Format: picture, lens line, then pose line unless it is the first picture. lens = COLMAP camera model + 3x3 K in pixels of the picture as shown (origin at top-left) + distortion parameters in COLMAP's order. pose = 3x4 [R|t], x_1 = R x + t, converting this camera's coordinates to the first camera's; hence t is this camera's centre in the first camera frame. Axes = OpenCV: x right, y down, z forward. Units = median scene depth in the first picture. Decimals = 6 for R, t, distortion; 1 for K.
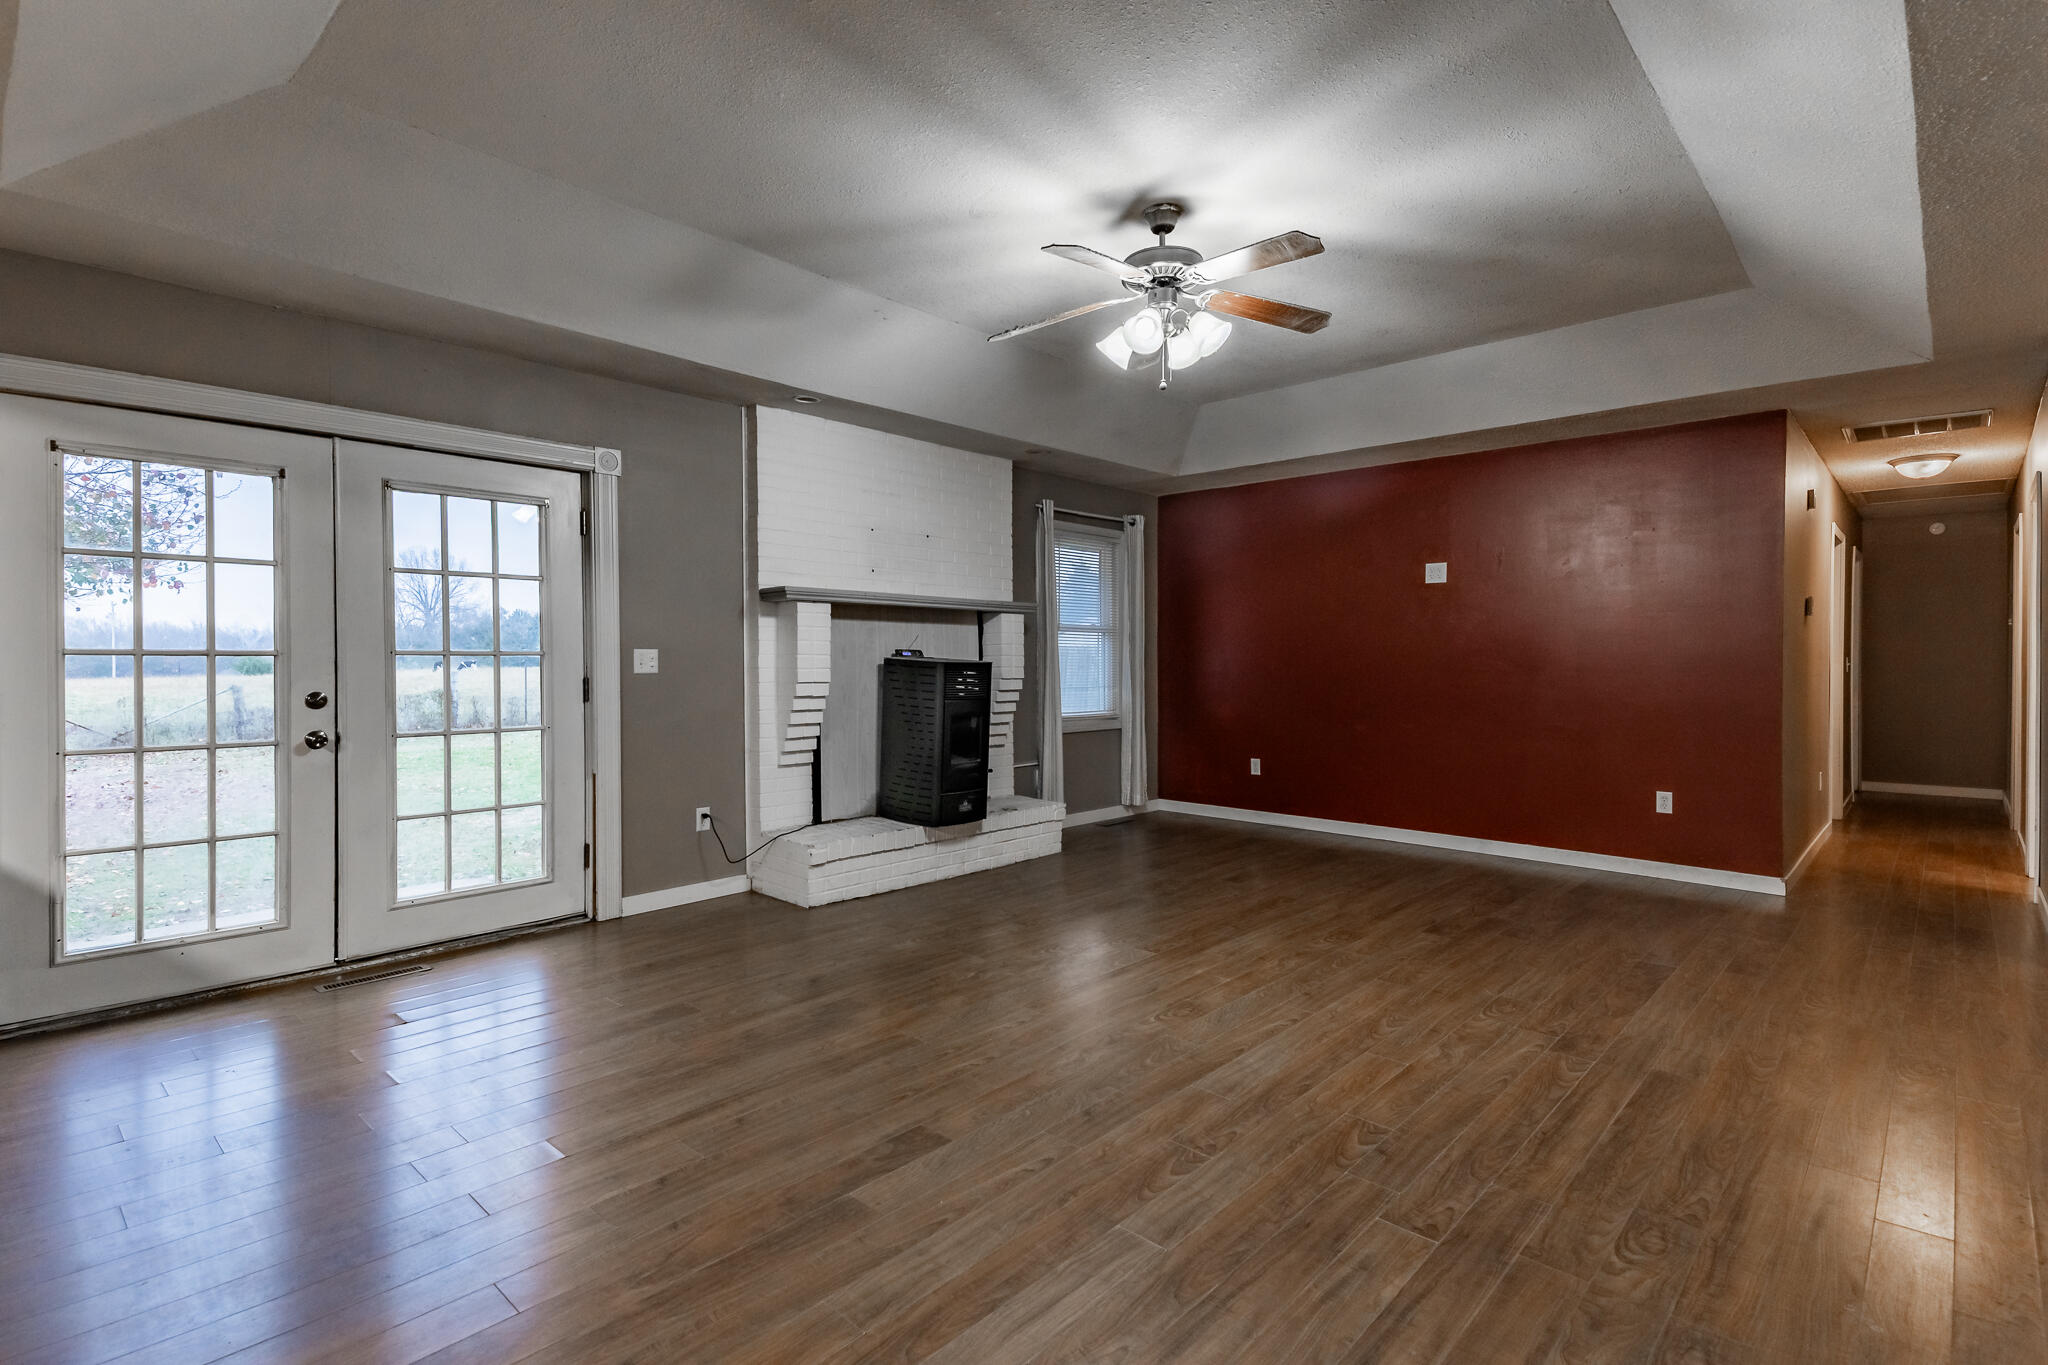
lens RADIAL K [[957.9, 0, 1021.9], [0, 957.9, 671.8], [0, 0, 1]] dist [0.079996, -0.039899]
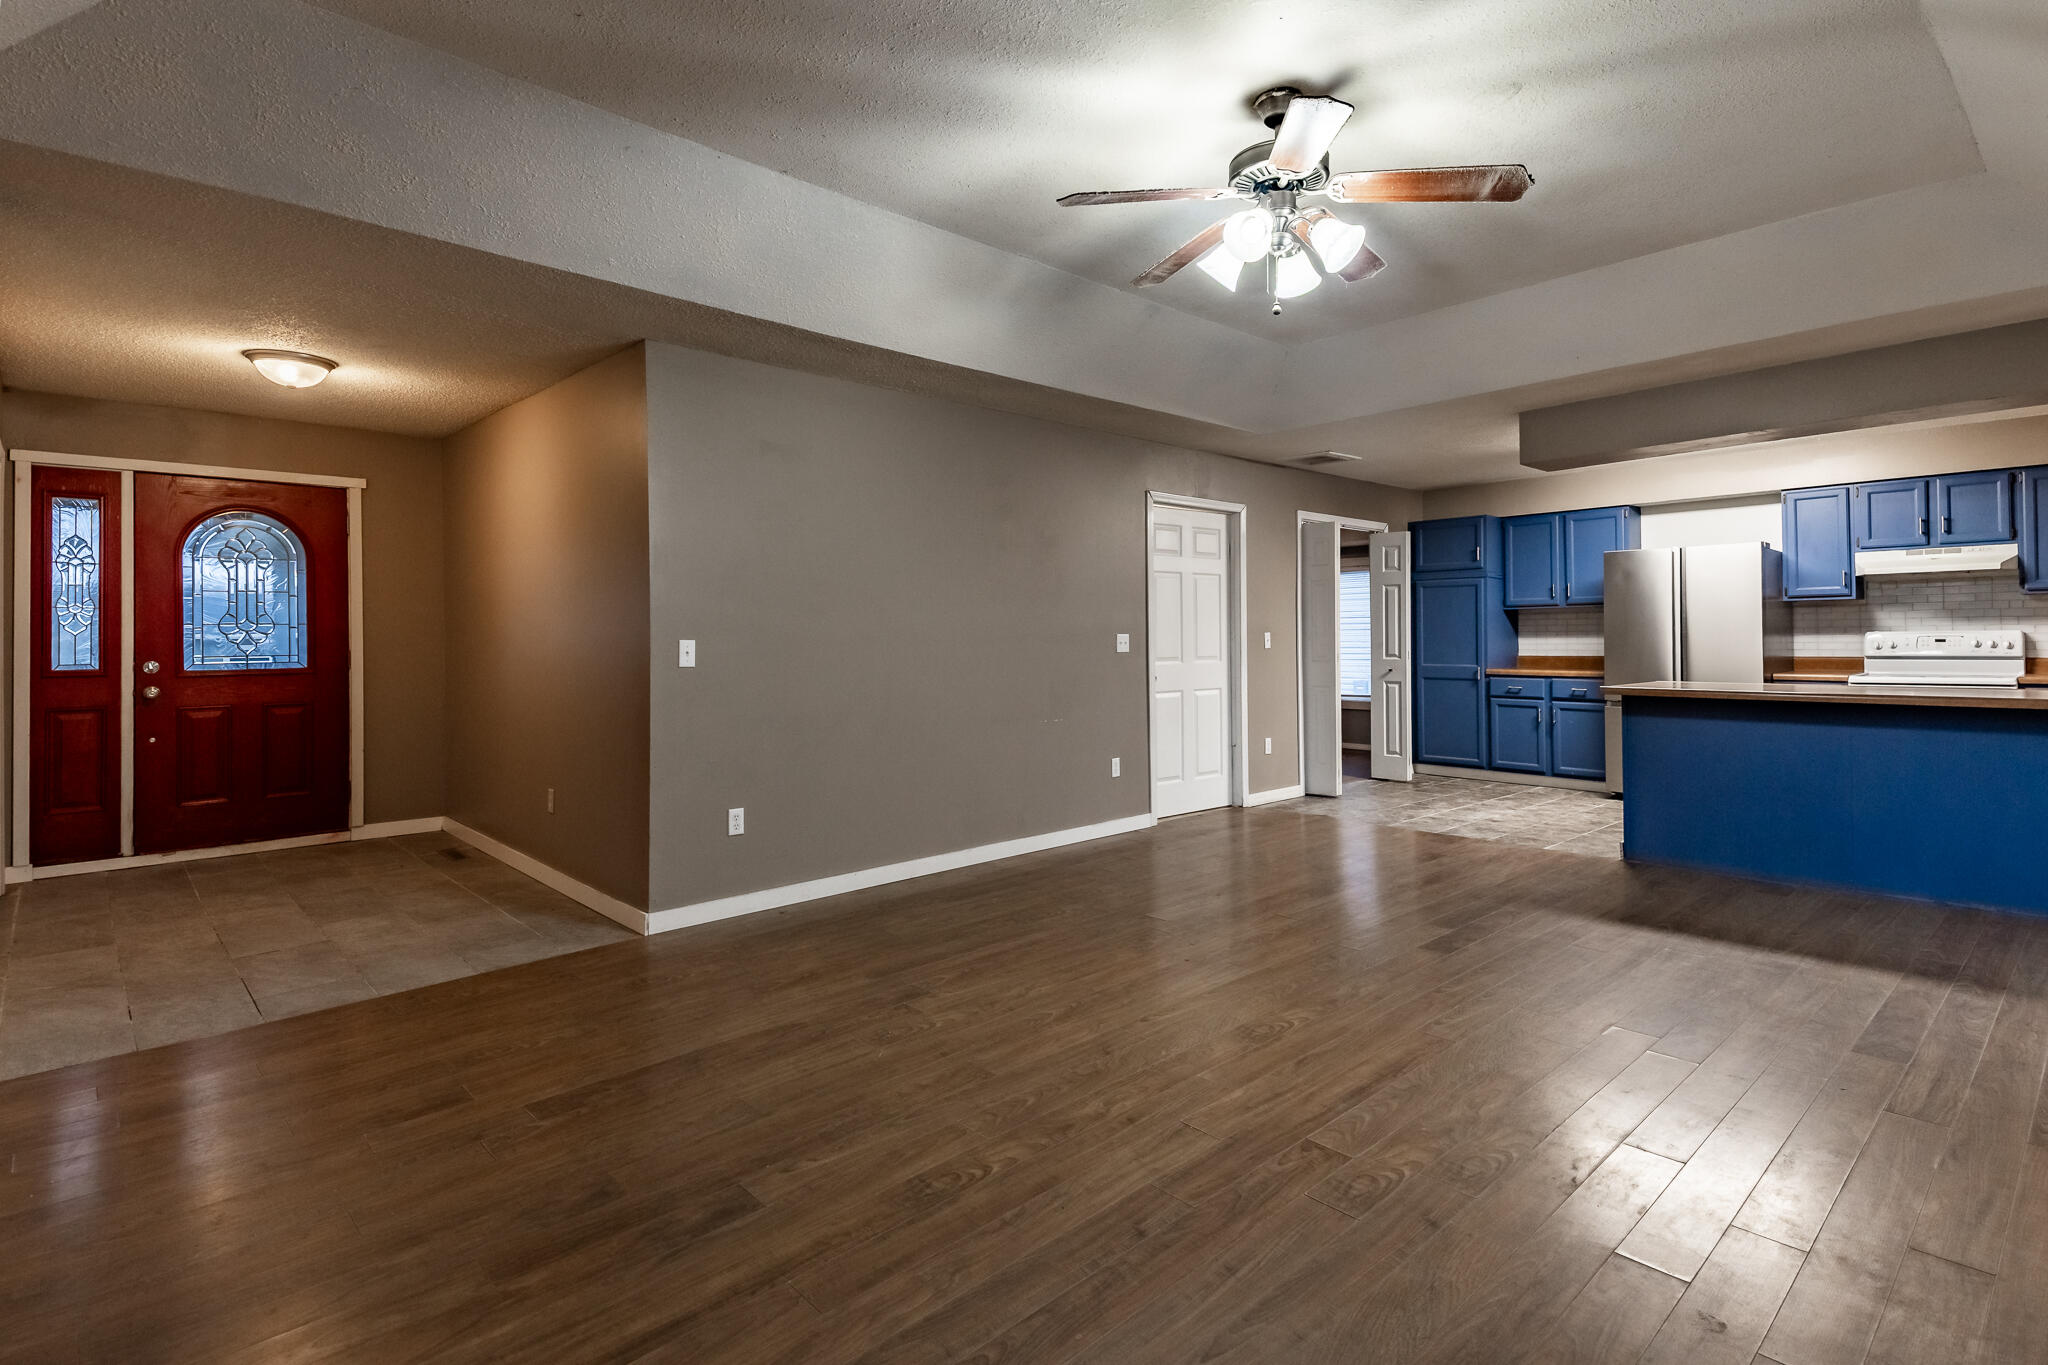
lens RADIAL K [[1000.6, 0, 1041.6], [0, 1000.6, 624.9], [0, 0, 1]] dist [0.050644, -0.000265]
pose [[-0.997939, 0.013079, 0.062825, 0.295943], [0.012893, 0.999911, -0.003369, -0.022741], [-0.062863, -0.002552, -0.998019, 1.879215]]
